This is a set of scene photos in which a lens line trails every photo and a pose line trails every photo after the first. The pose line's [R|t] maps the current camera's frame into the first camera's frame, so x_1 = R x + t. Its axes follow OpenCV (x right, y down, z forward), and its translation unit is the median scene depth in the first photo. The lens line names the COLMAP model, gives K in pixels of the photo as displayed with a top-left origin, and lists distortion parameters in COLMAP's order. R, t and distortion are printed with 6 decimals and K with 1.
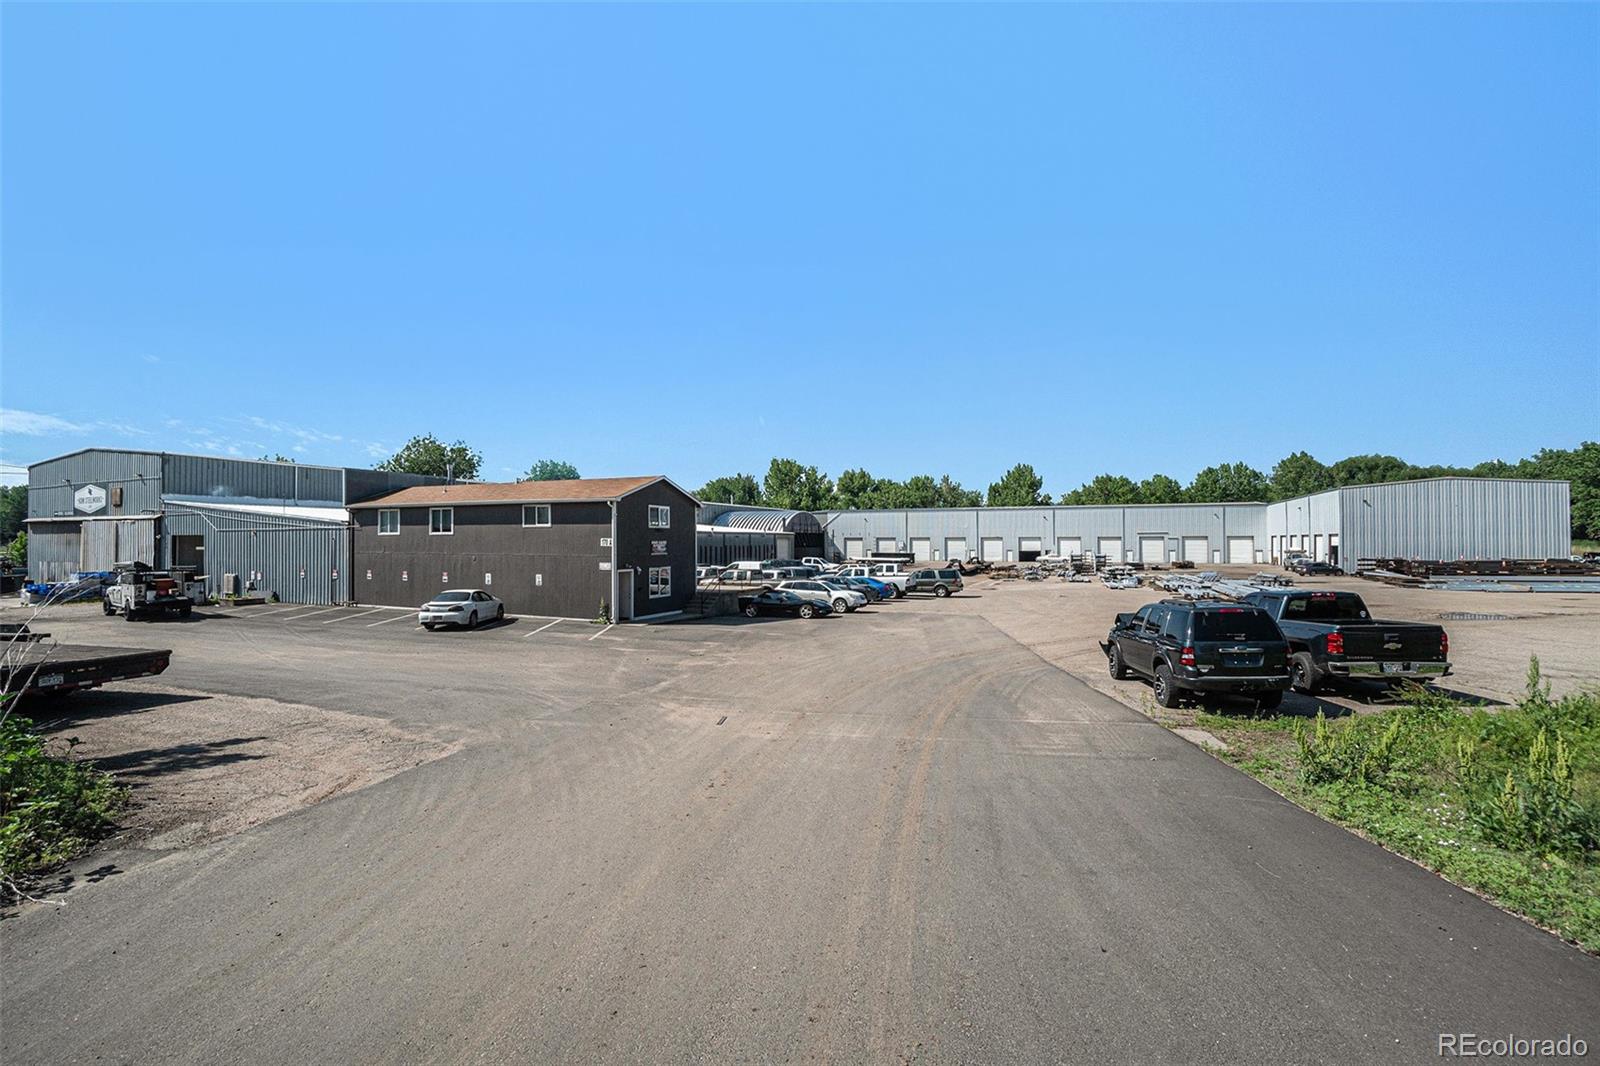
lens RADIAL K [[710.1, 0, 800.0], [0, 710.1, 533.0], [0, 0, 1]] dist [-0.071649, 0.021750]
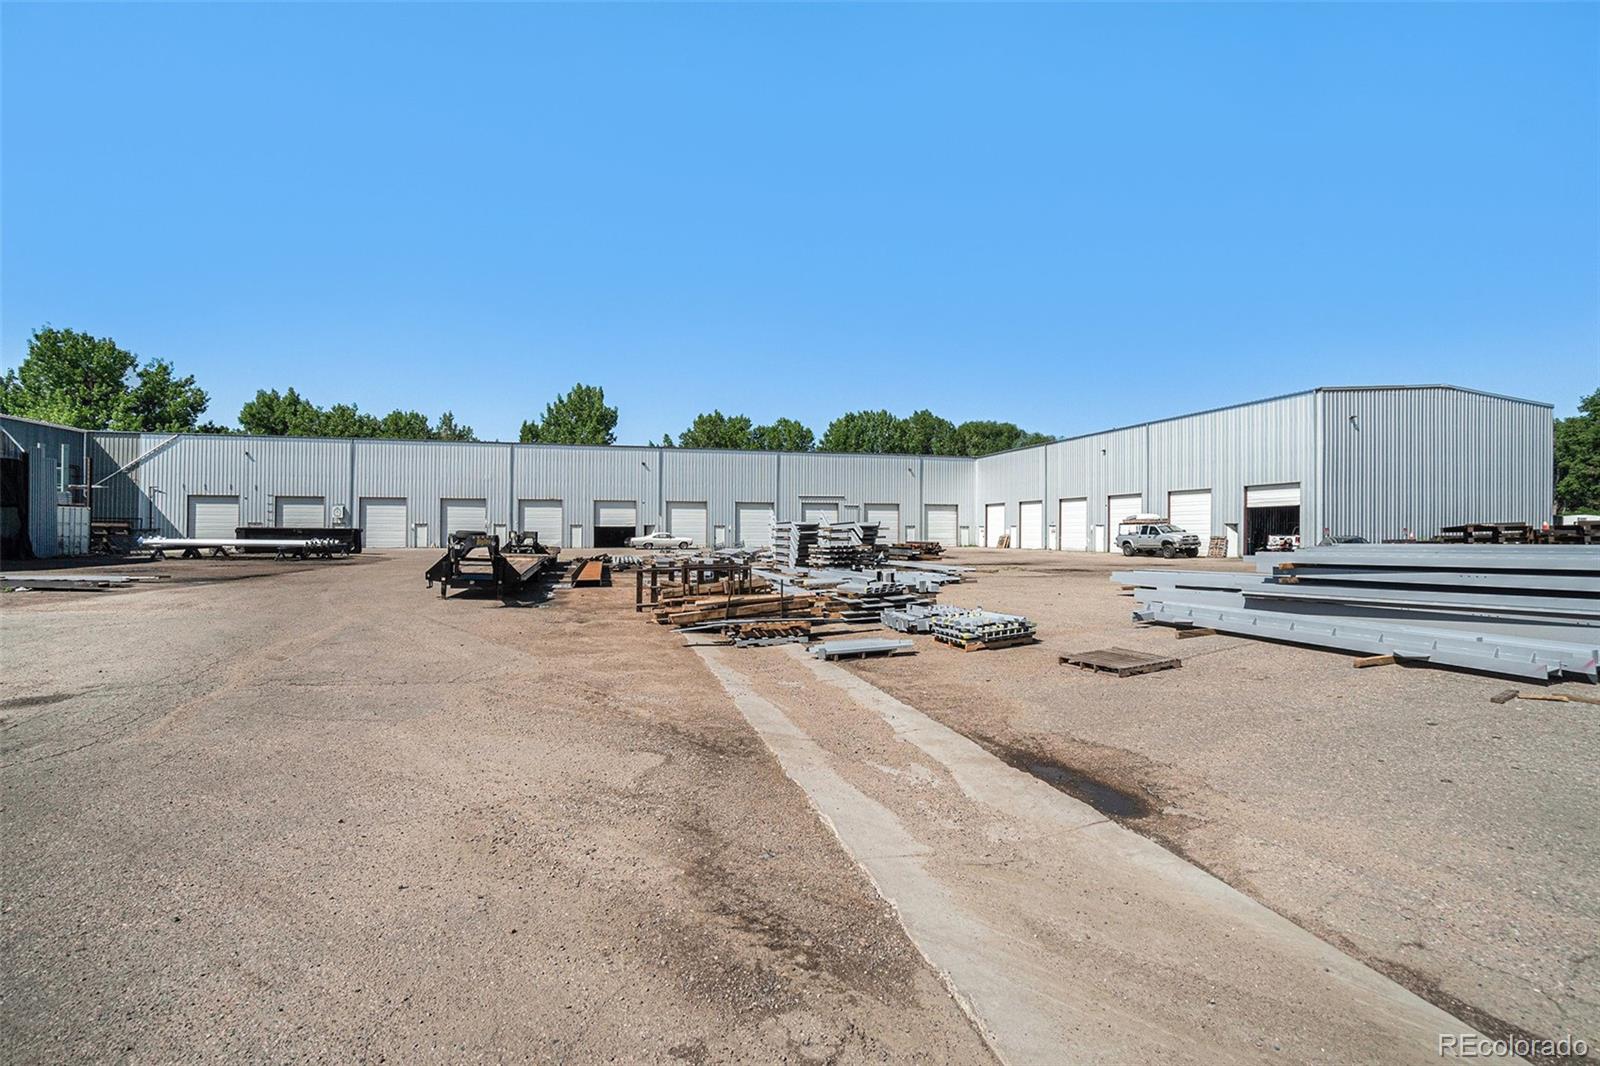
lens RADIAL K [[710.1, 0, 800.0], [0, 710.1, 533.0], [0, 0, 1]] dist [-0.071649, 0.021750]
pose [[0.785445, 0.001749, 0.618929, 0.356789], [-0.011939, 0.999853, 0.012326, 0.071776], [-0.618816, -0.017071, 0.785350, 1.647197]]
